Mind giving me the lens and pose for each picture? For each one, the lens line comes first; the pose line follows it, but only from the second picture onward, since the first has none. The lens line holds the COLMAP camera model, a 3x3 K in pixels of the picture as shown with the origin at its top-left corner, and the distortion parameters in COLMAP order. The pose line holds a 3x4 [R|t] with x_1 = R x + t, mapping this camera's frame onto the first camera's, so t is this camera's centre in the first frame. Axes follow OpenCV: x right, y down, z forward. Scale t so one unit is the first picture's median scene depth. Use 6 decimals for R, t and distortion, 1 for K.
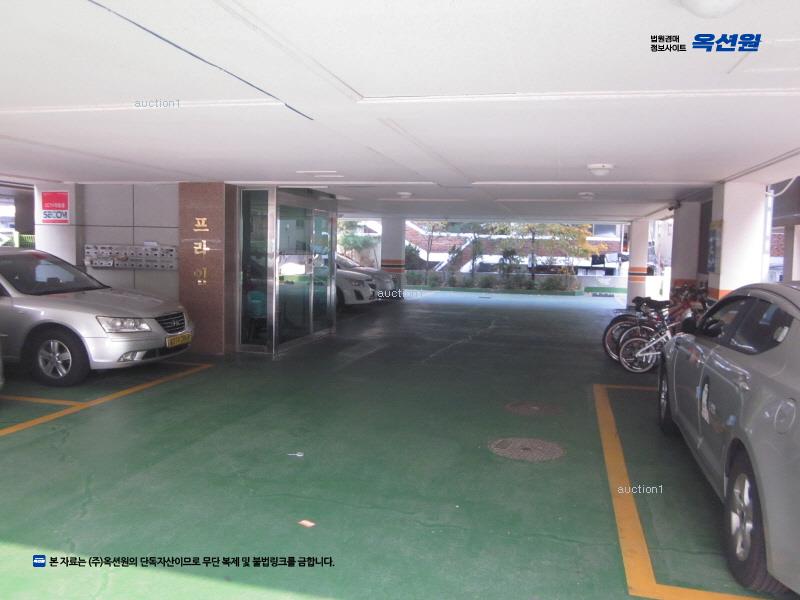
lens RADIAL K [[654.3, 0, 401.4], [0, 654.3, 296.5], [0, 0, 1]] dist [-0.043817, 0.018116]
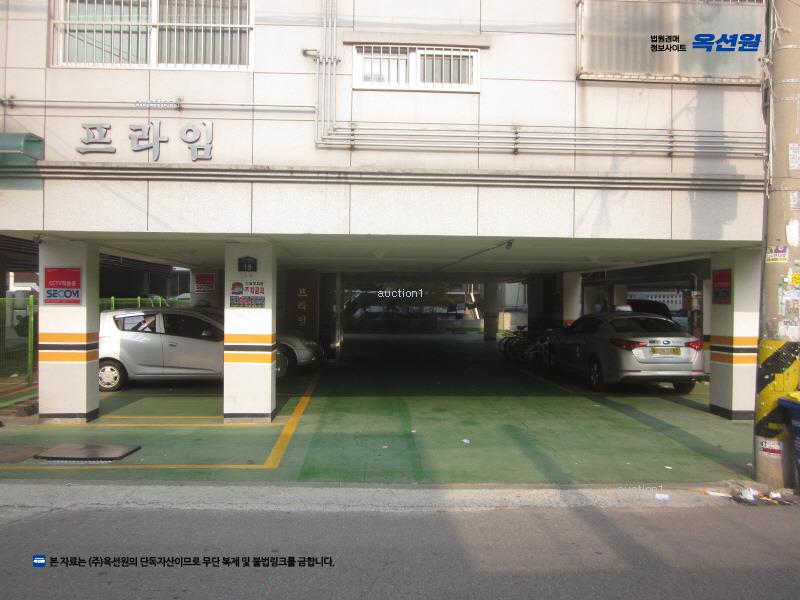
lens RADIAL K [[635.2, 0, 401.2], [0, 635.2, 294.6], [0, 0, 1]] dist [-0.026432, -0.013869]
pose [[0.957738, -0.012264, 0.287380, -0.195822], [0.035412, 0.996518, -0.075489, 0.013910], [-0.285454, 0.082475, 0.954837, -0.273024]]
